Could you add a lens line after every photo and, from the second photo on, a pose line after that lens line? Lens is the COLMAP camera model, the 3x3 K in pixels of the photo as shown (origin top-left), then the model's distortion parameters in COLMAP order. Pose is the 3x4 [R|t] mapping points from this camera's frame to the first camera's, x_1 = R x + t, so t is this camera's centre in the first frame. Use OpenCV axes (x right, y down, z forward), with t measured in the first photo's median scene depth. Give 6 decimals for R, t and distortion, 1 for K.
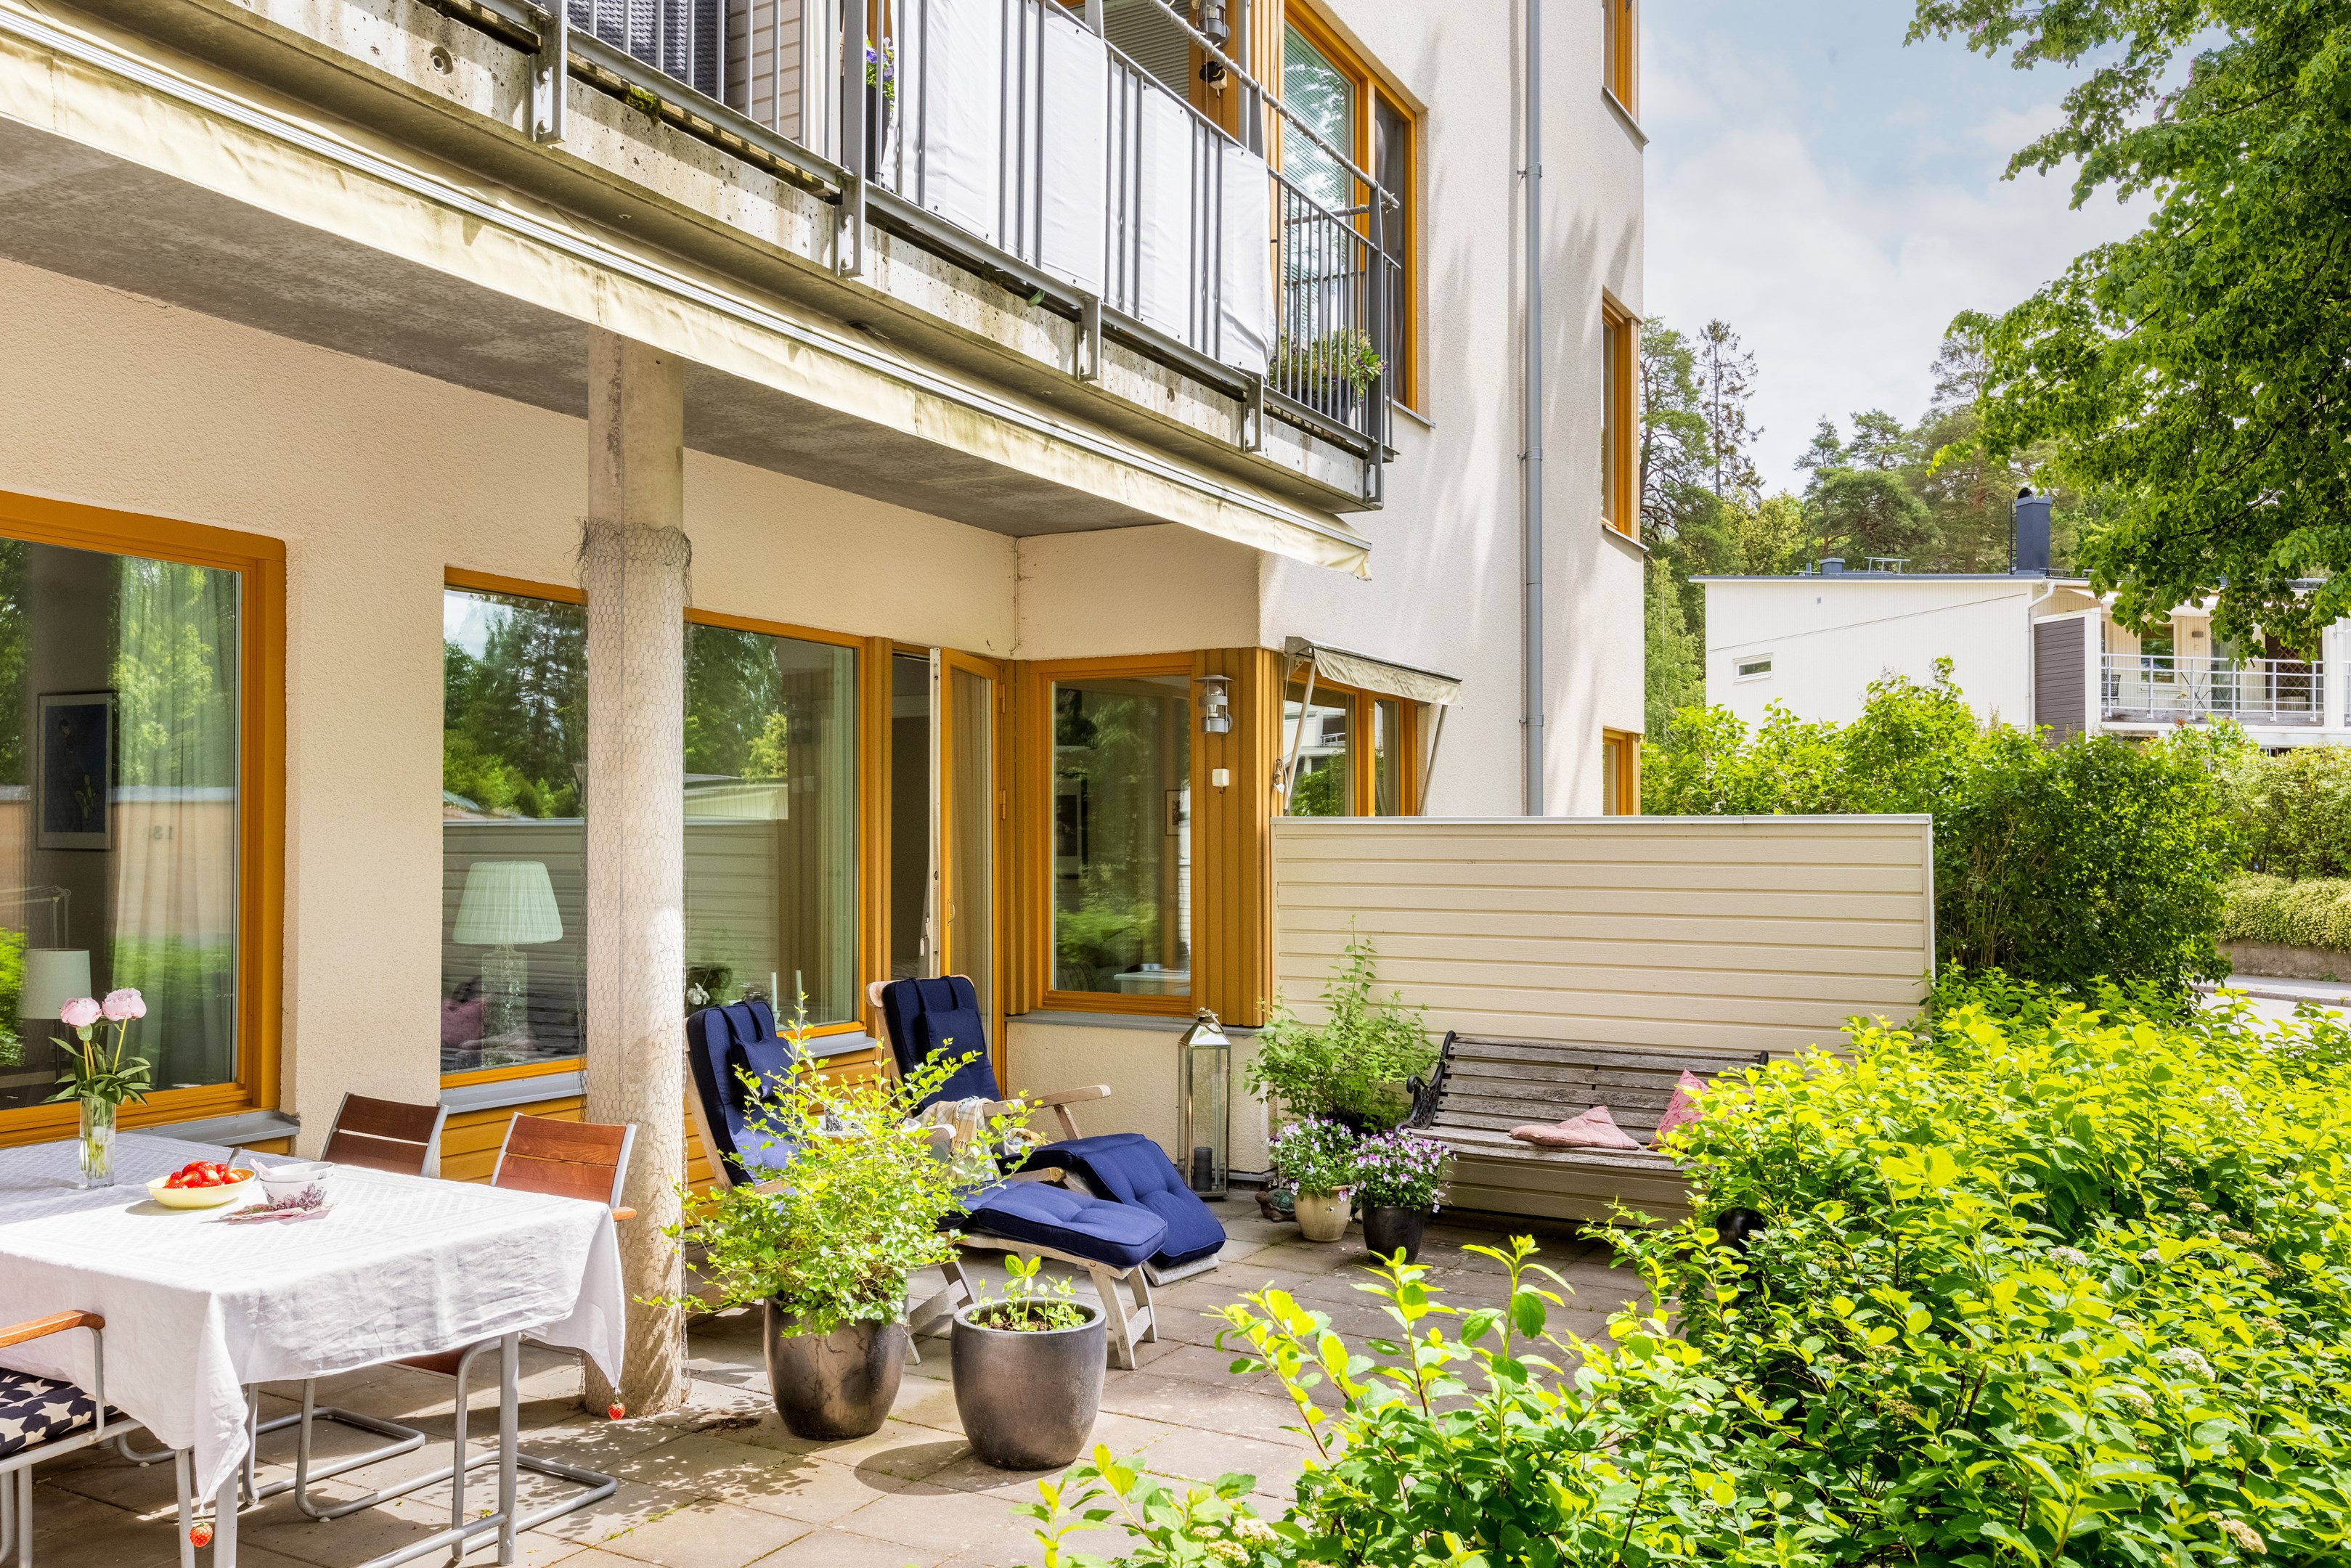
lens RADIAL K [[1858.0, 0, 1175.5], [0, 1858.0, 784.0], [0, 0, 1]] dist [0.039437, -0.000781]
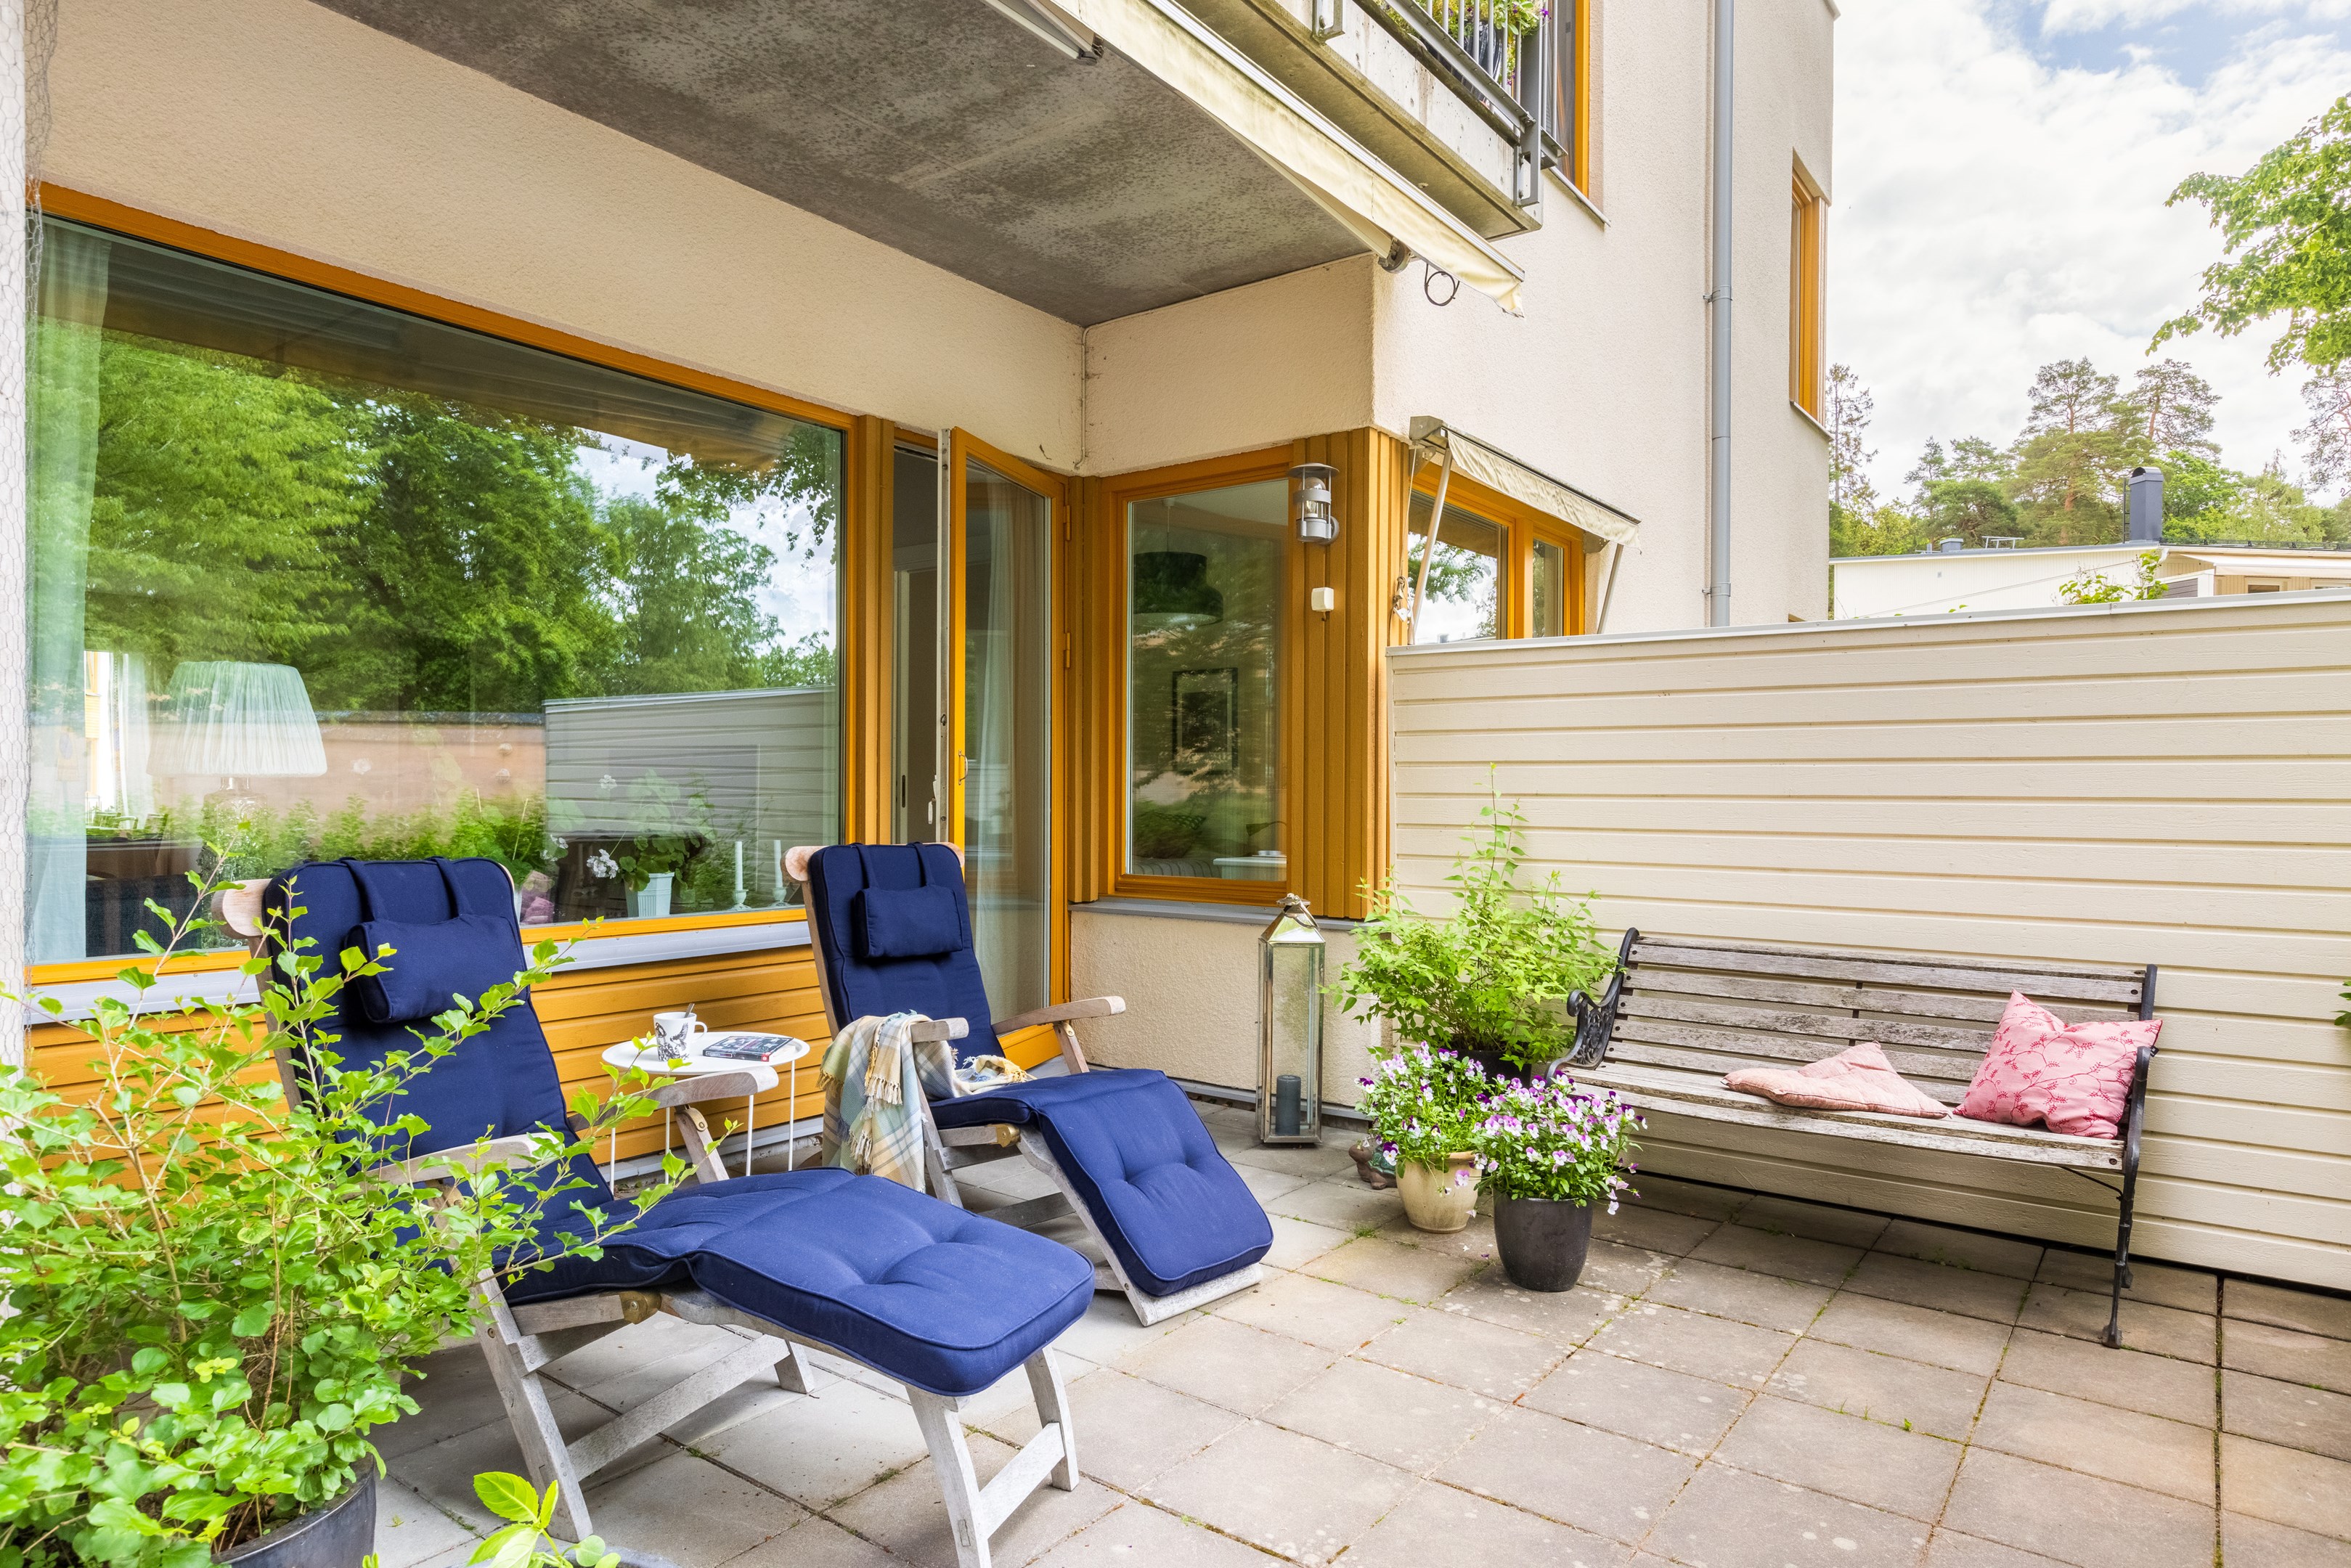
lens RADIAL K [[1359.6, 0, 1162.6], [0, 1359.6, 824.1], [0, 0, 1]] dist [0.000436, 0.011331]
pose [[0.985630, 0.001551, -0.168909, 0.058629], [0.007459, 0.998583, 0.052692, 0.064217], [0.168751, -0.053195, 0.984222, 0.459884]]
